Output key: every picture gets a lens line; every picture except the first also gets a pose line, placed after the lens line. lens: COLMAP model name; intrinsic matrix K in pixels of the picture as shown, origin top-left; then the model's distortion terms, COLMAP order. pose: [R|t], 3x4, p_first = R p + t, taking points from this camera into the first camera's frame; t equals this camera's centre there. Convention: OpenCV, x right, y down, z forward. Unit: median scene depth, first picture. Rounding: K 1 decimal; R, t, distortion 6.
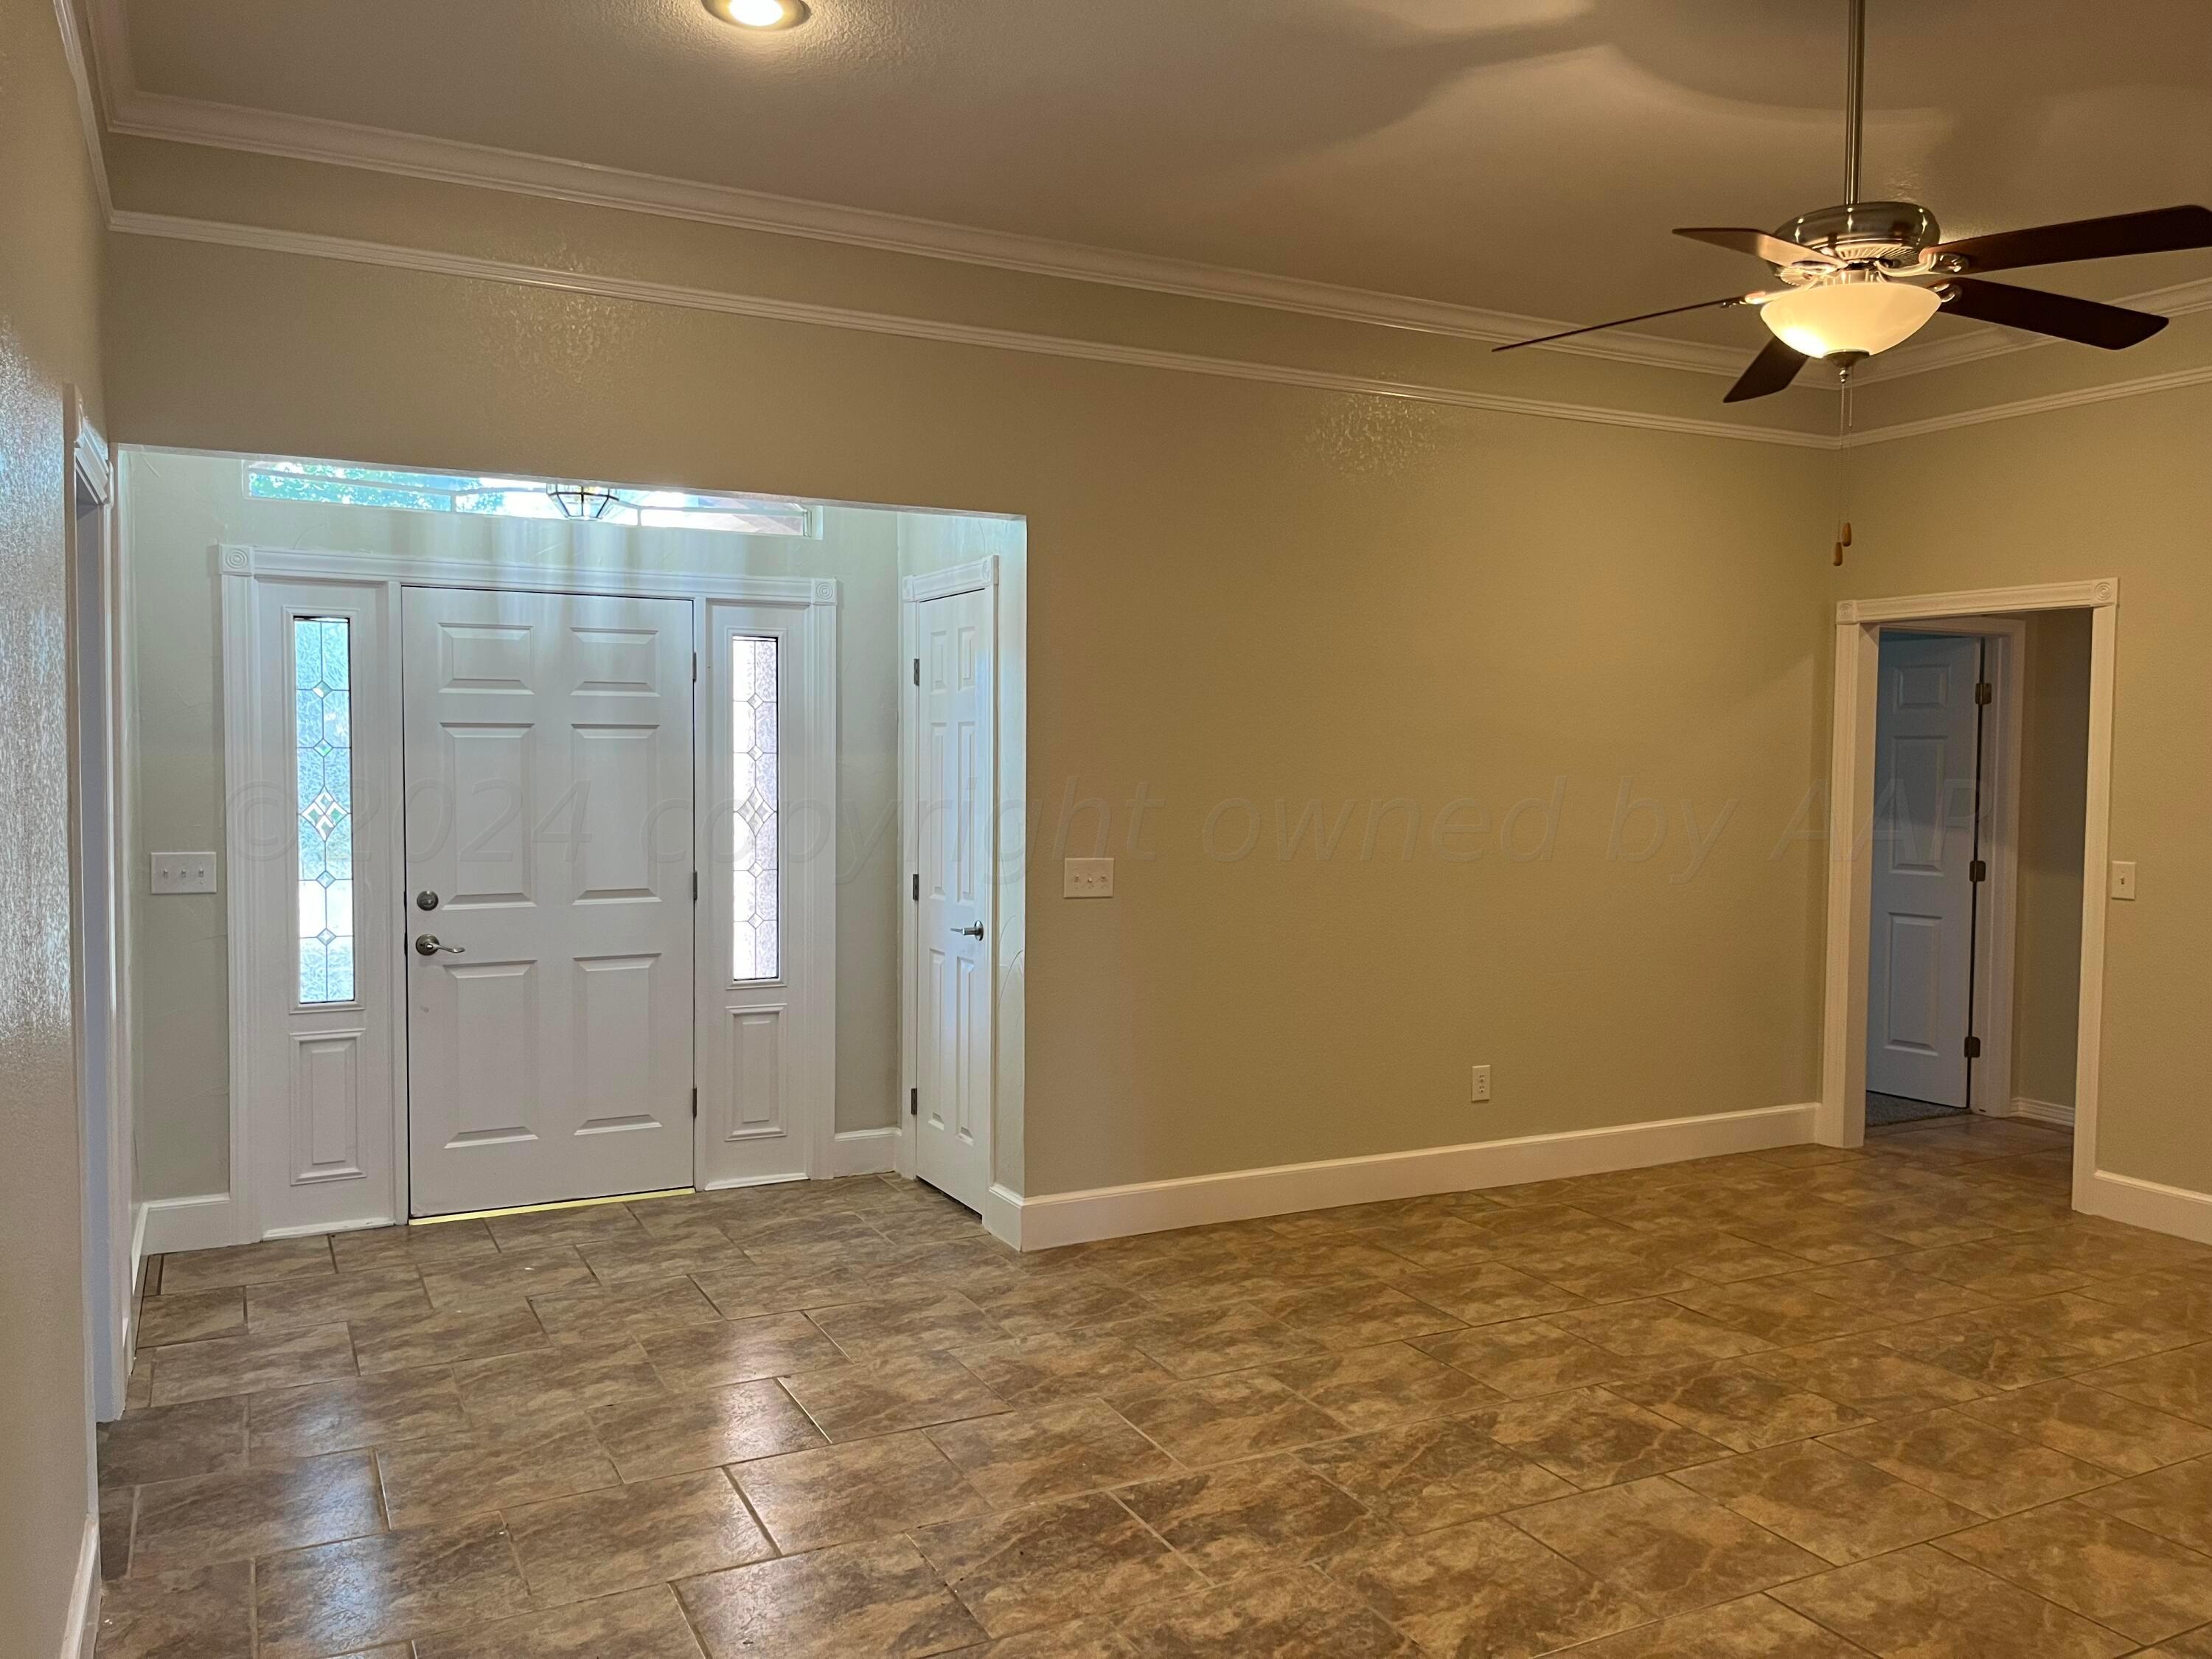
lens RADIAL K [[1666.0, 0, 1100.7], [0, 1666.0, 828.9], [0, 0, 1]] dist [0.067600, -0.094870]
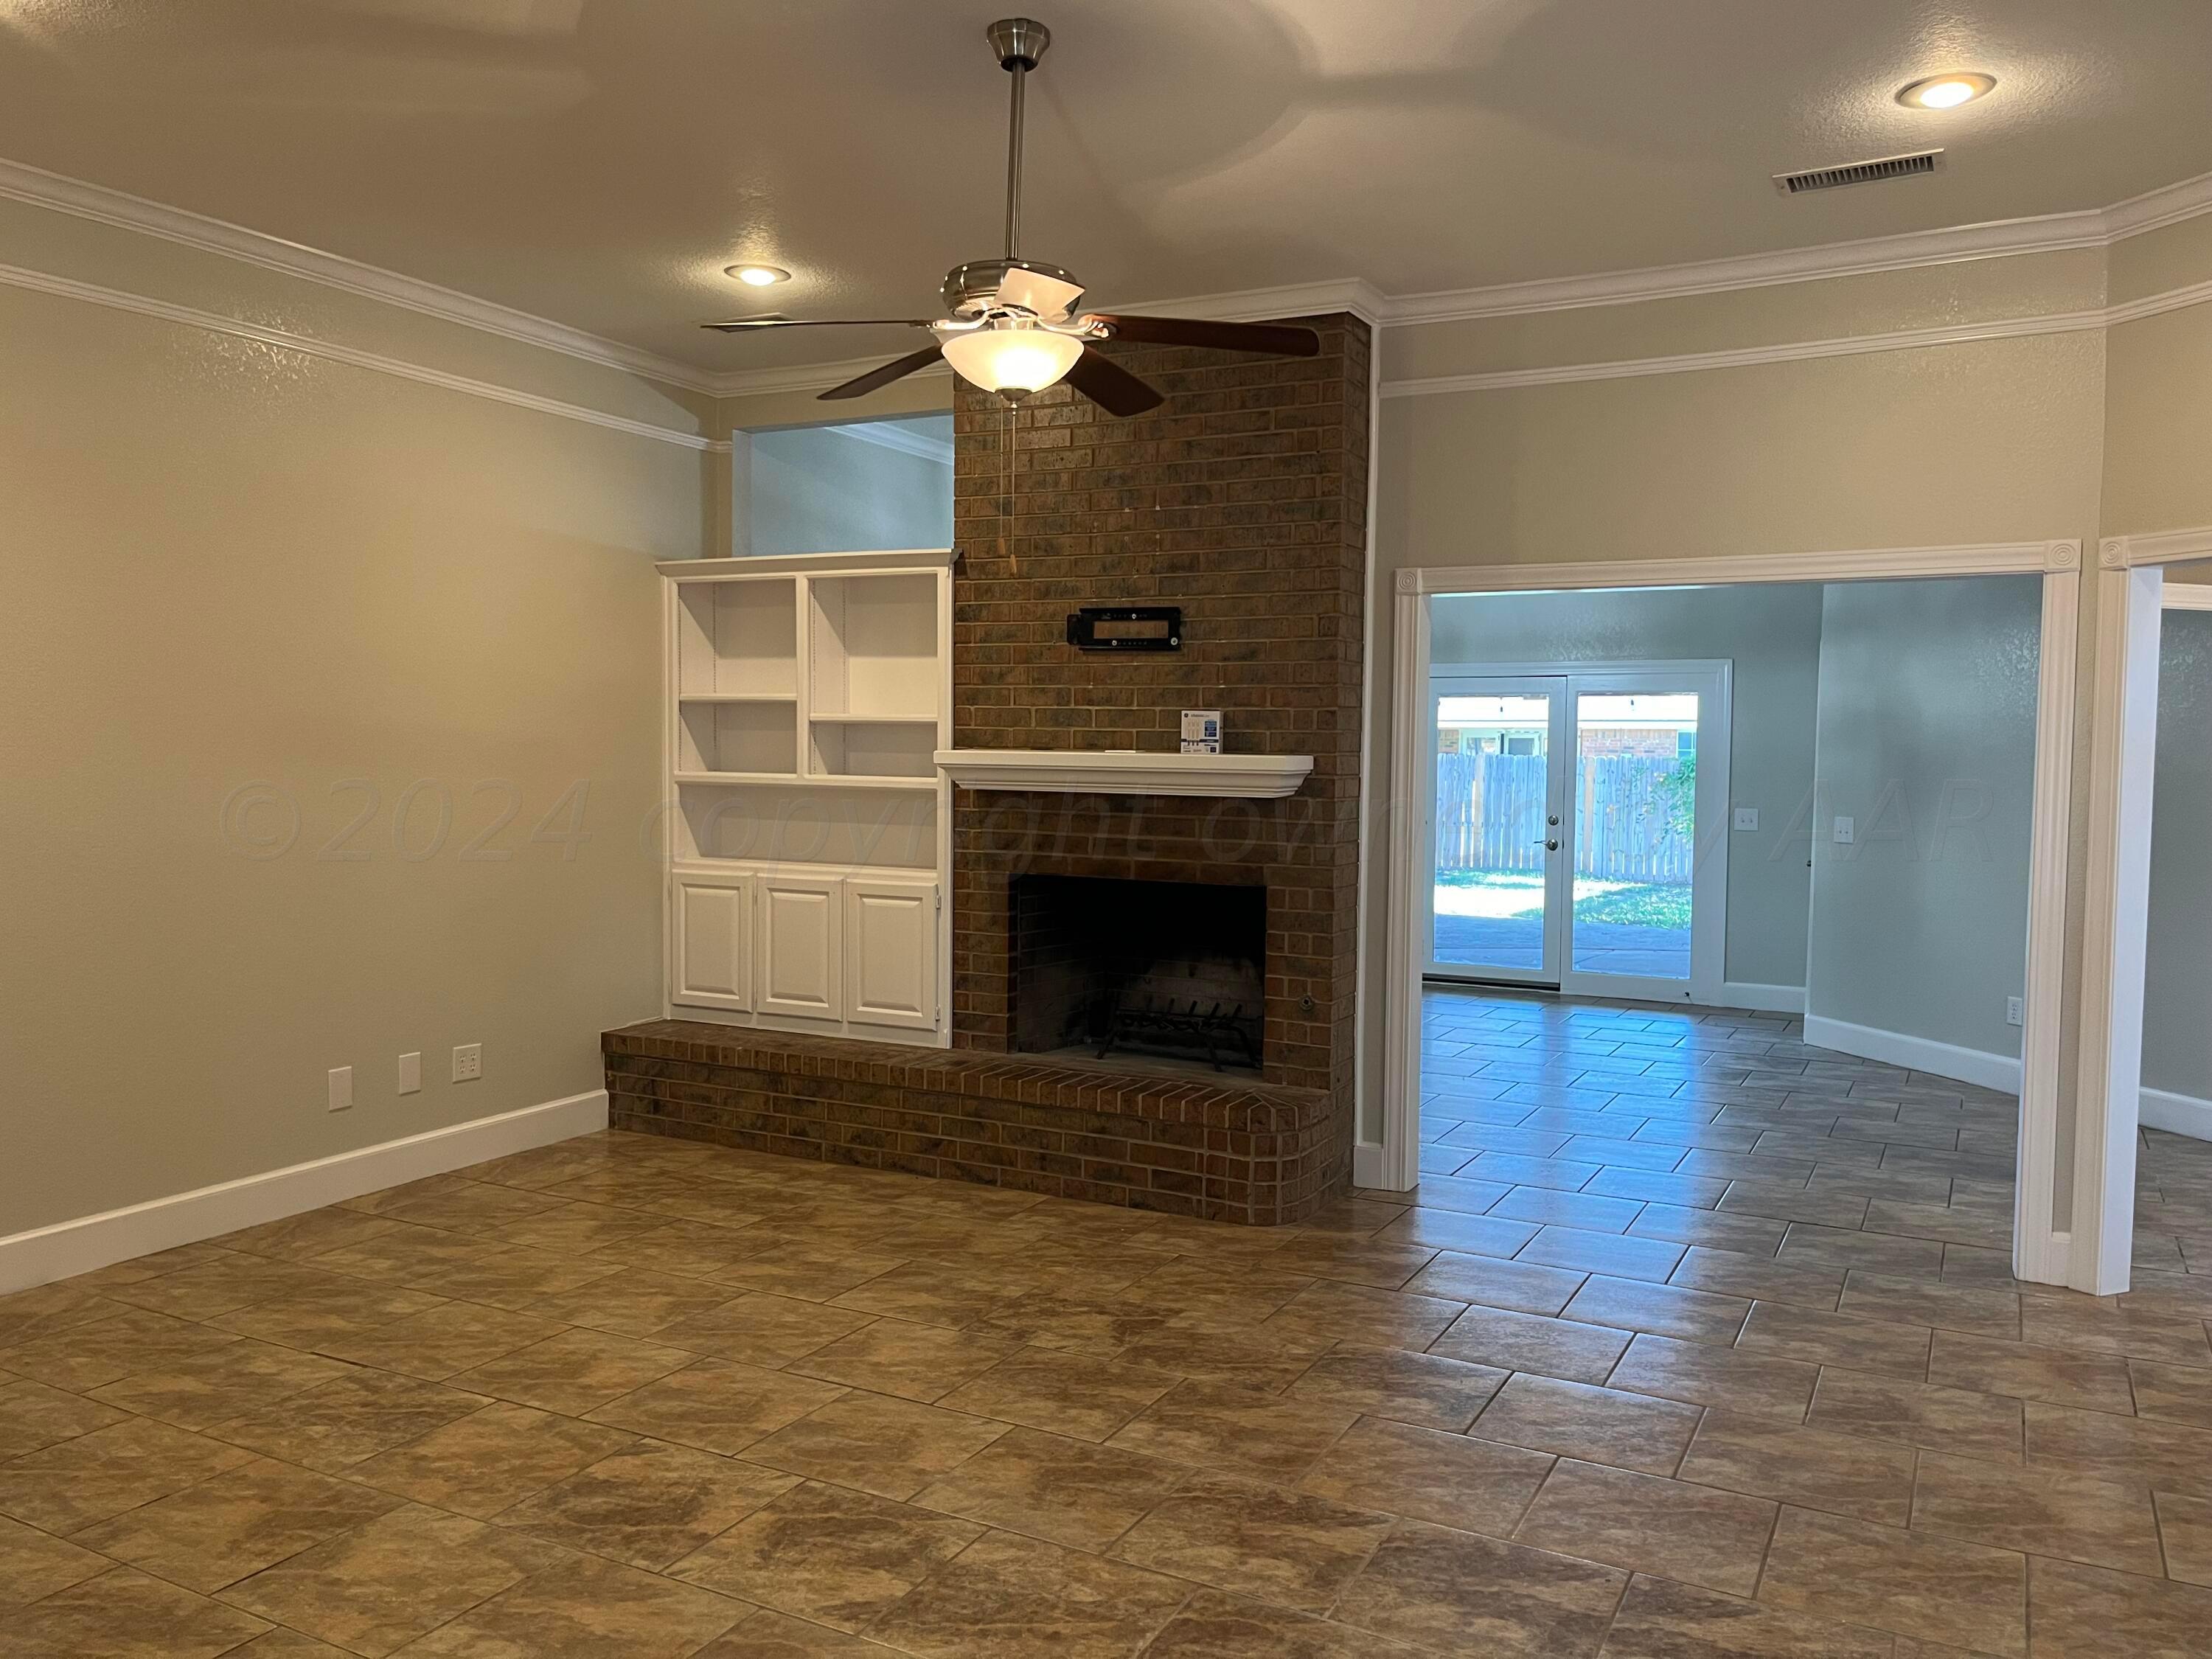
lens RADIAL K [[1666.0, 0, 1112.9], [0, 1666.0, 848.6], [0, 0, 1]] dist [0.067600, -0.094870]
pose [[-0.569691, -0.069978, 0.818875, -0.406139], [0.024668, 0.994464, 0.102145, -0.064105], [-0.821489, 0.078392, -0.564810, 1.191085]]
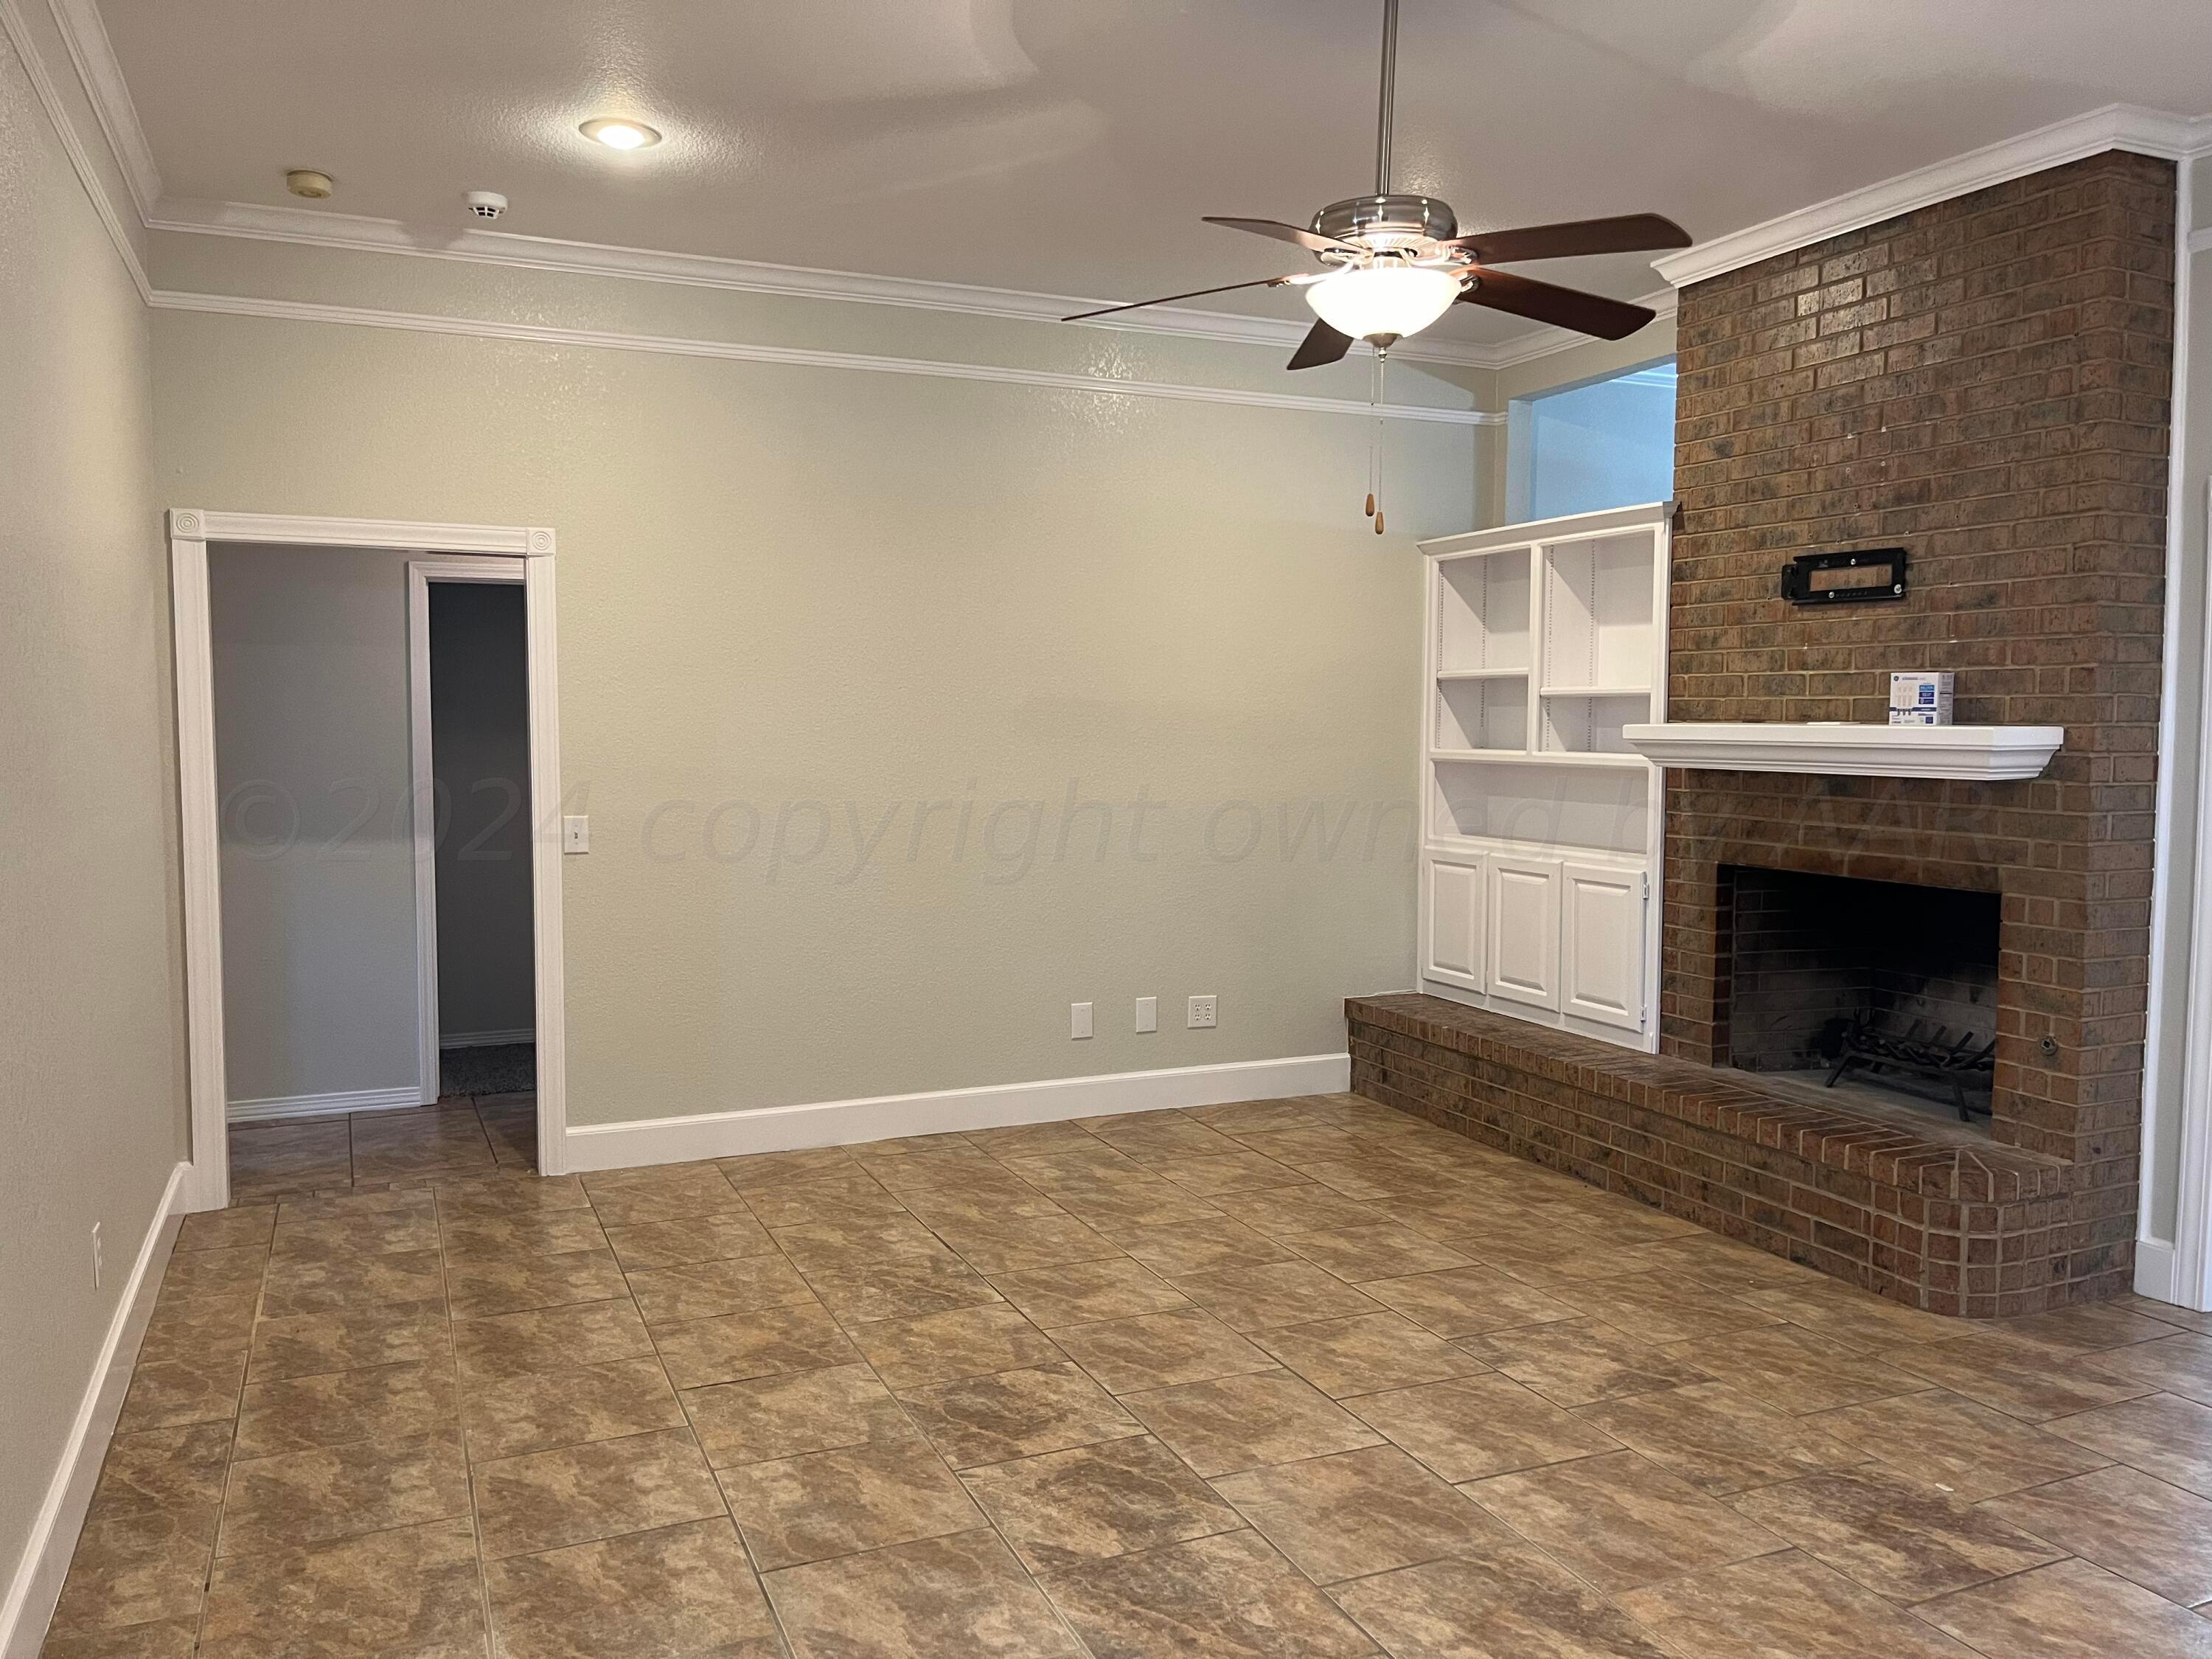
lens RADIAL K [[1666.0, 0, 1109.2], [0, 1666.0, 834.7], [0, 0, 1]] dist [0.067600, -0.094870]
pose [[0.065324, -0.080048, 0.994648, -0.481390], [0.048372, 0.995859, 0.076969, -0.040448], [-0.996691, 0.043085, 0.068926, 0.822696]]
